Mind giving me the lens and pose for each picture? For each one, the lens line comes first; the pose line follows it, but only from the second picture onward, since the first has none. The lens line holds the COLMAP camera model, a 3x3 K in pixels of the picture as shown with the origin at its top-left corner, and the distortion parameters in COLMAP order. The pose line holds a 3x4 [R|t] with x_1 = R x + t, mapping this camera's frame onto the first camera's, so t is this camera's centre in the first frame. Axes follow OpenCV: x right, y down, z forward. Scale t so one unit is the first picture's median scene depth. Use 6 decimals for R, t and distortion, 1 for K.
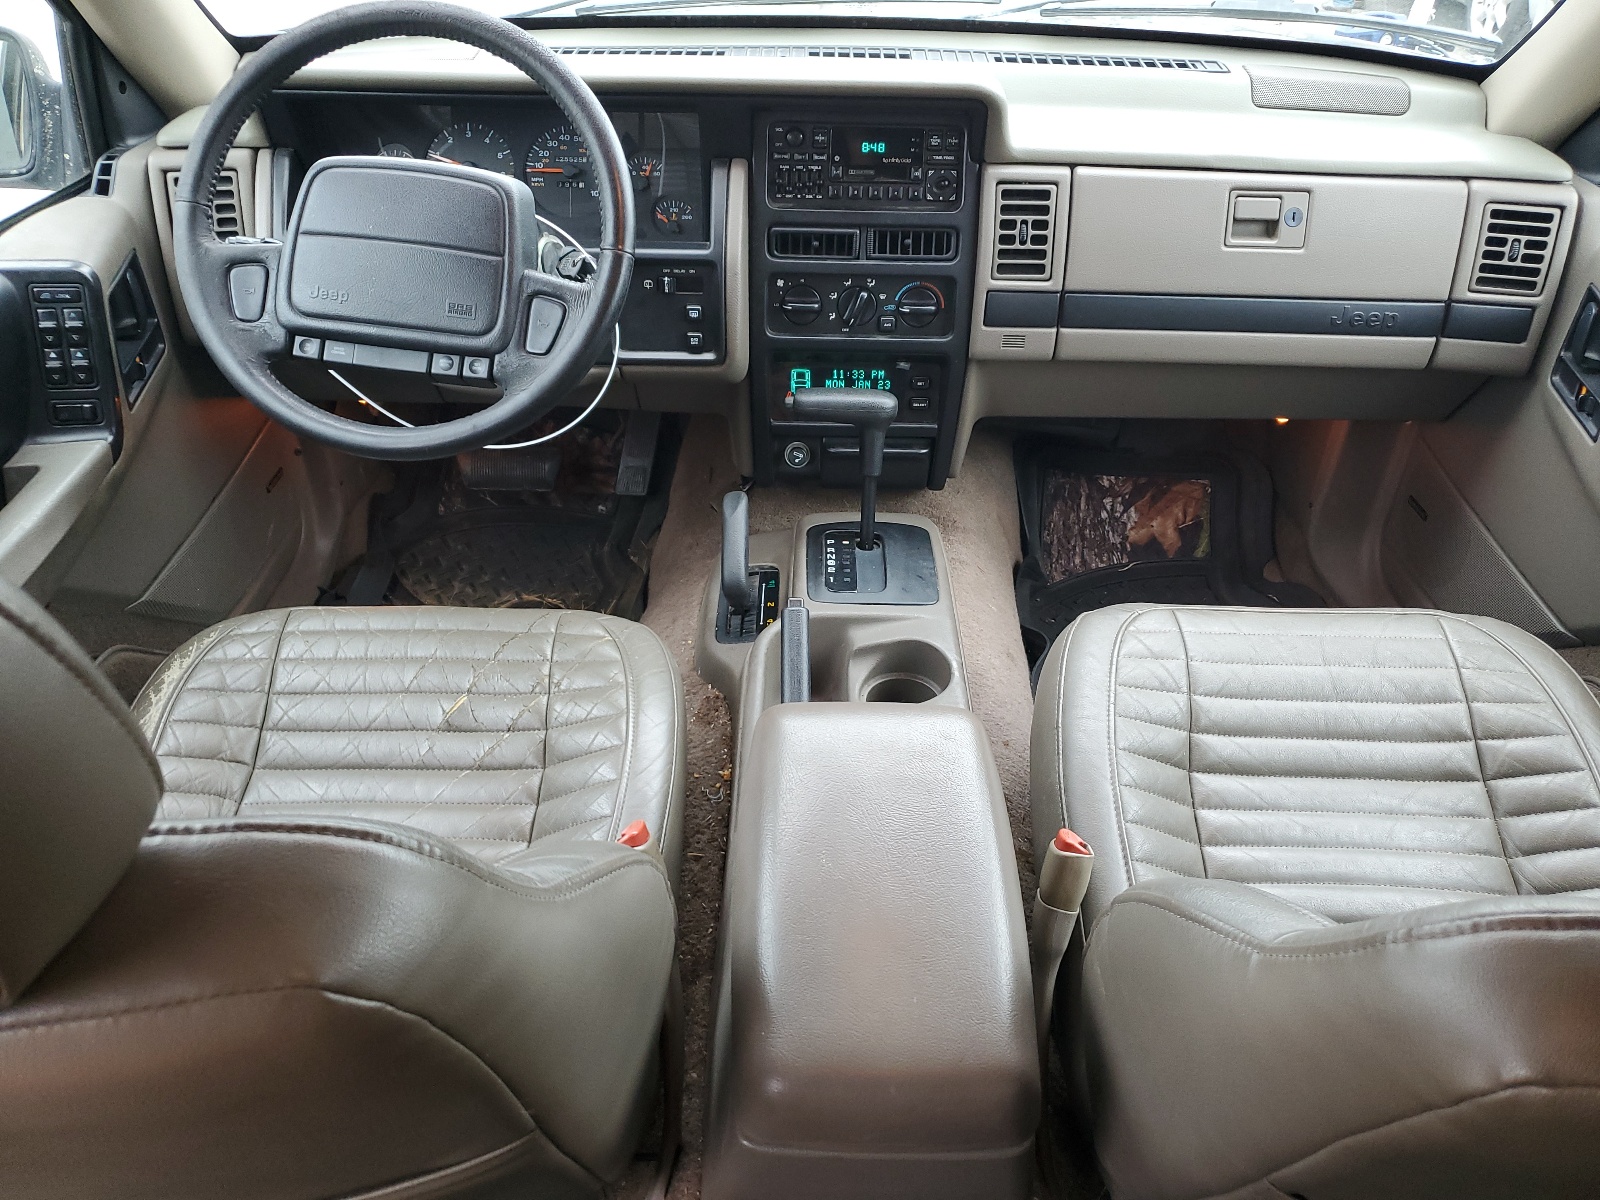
lens RADIAL K [[1244.3, 0, 798.4], [0, 1244.3, 599.9], [0, 0, 1]] dist [0.012949, 0.006379]
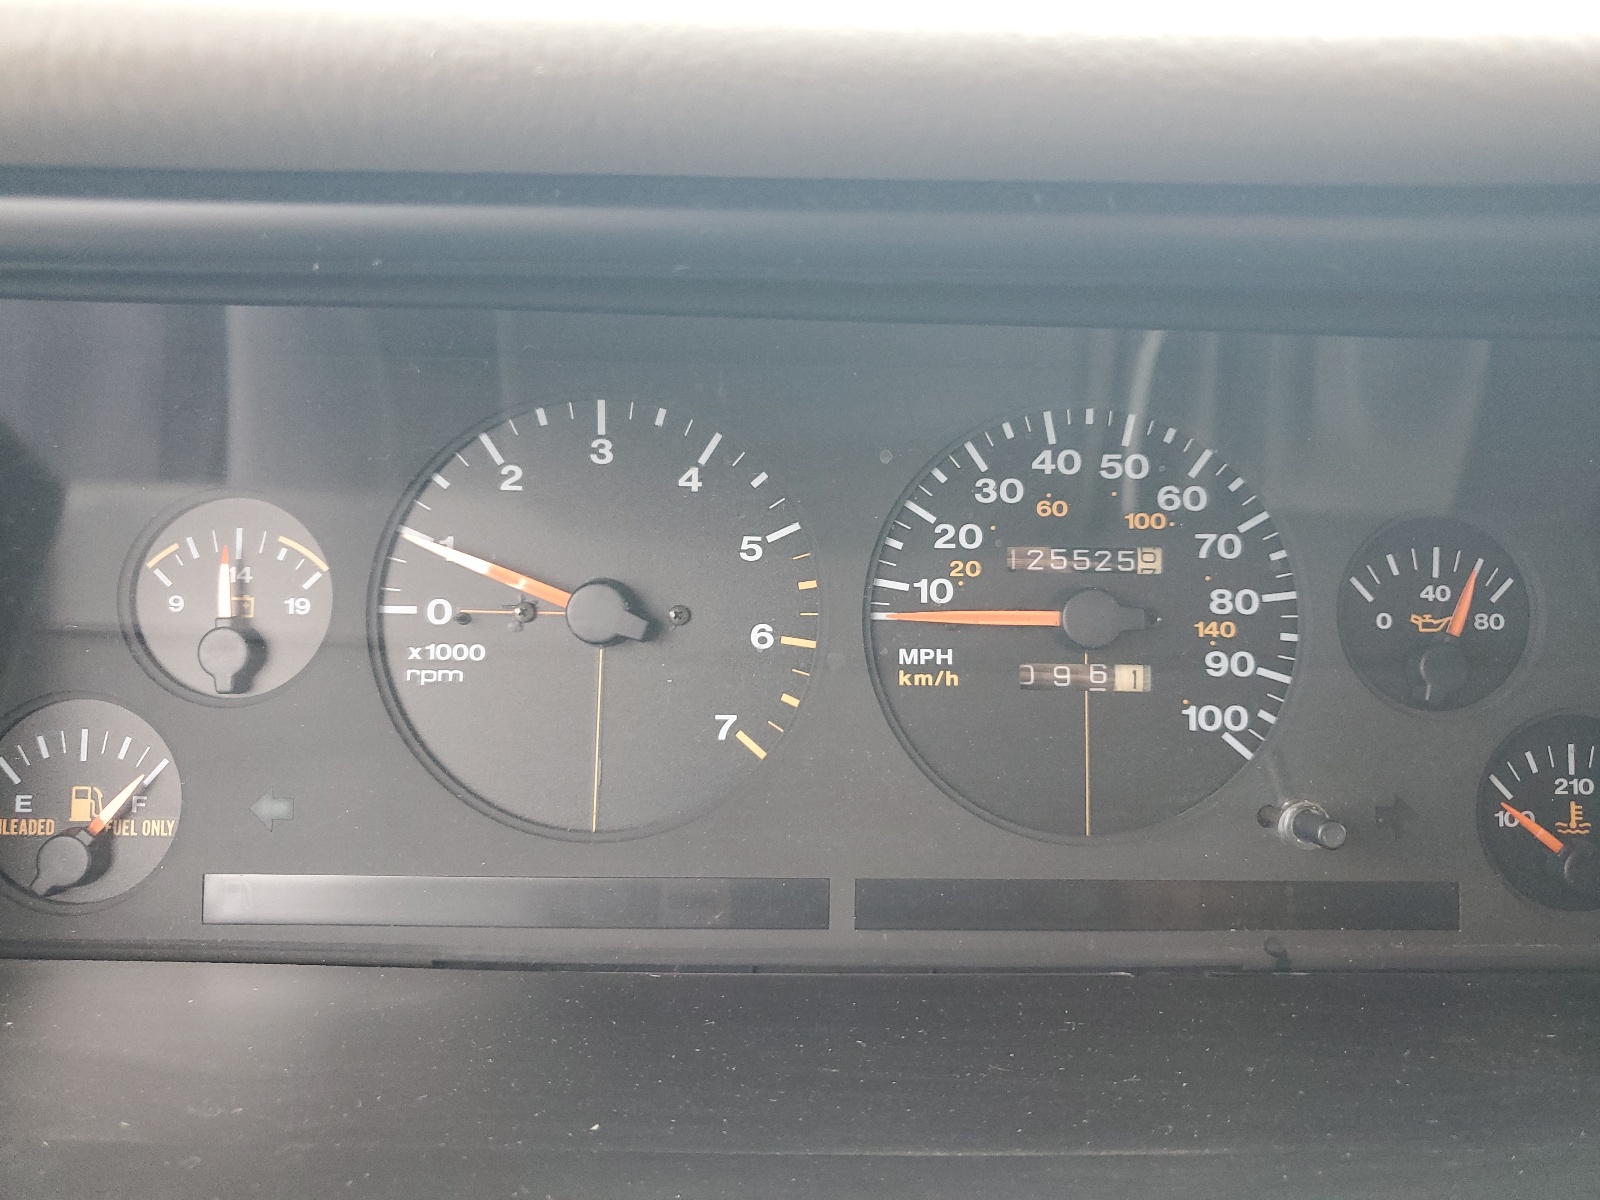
lens RADIAL K [[1244.3, 0, 801.1], [0, 1244.3, 600.0], [0, 0, 1]] dist [0.012949, 0.006379]
pose [[0.999262, -0.002829, -0.038299, -0.222223], [-0.006592, 0.969847, -0.243624, -0.297902], [0.037833, 0.243697, 0.969113, 0.803804]]
